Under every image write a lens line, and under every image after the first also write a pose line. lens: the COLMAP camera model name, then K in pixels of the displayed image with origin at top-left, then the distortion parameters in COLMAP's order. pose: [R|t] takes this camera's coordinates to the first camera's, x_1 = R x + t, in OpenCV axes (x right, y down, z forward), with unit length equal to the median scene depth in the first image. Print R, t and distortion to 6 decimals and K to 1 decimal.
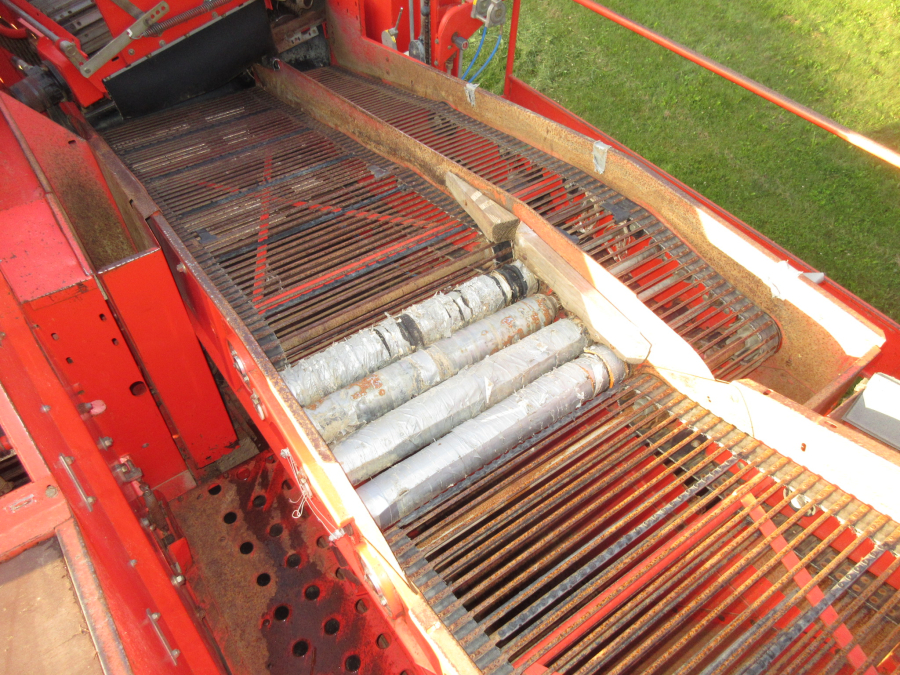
lens RADIAL K [[665.4, 0, 451.5], [0, 665.4, 331.7], [0, 0, 1]] dist [-0.000968, 0.004680]
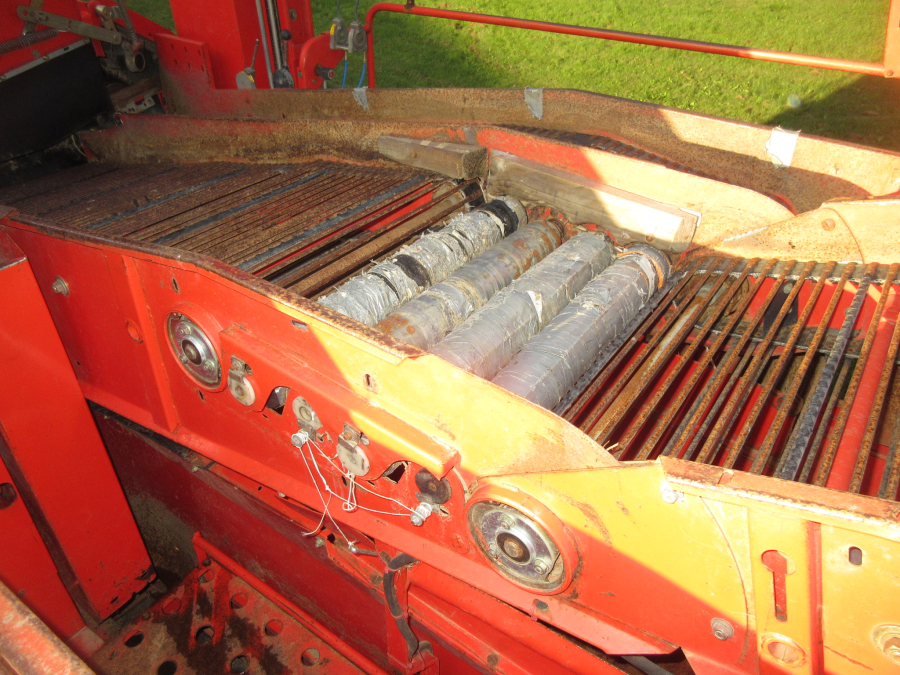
lens RADIAL K [[665.4, 0, 451.5], [0, 665.4, 331.7], [0, 0, 1]] dist [-0.000968, 0.004680]
pose [[0.942553, -0.206148, 0.262863, -0.162400], [0.260016, 0.946755, -0.189860, 0.154665], [-0.209727, 0.247301, 0.945969, 0.192306]]
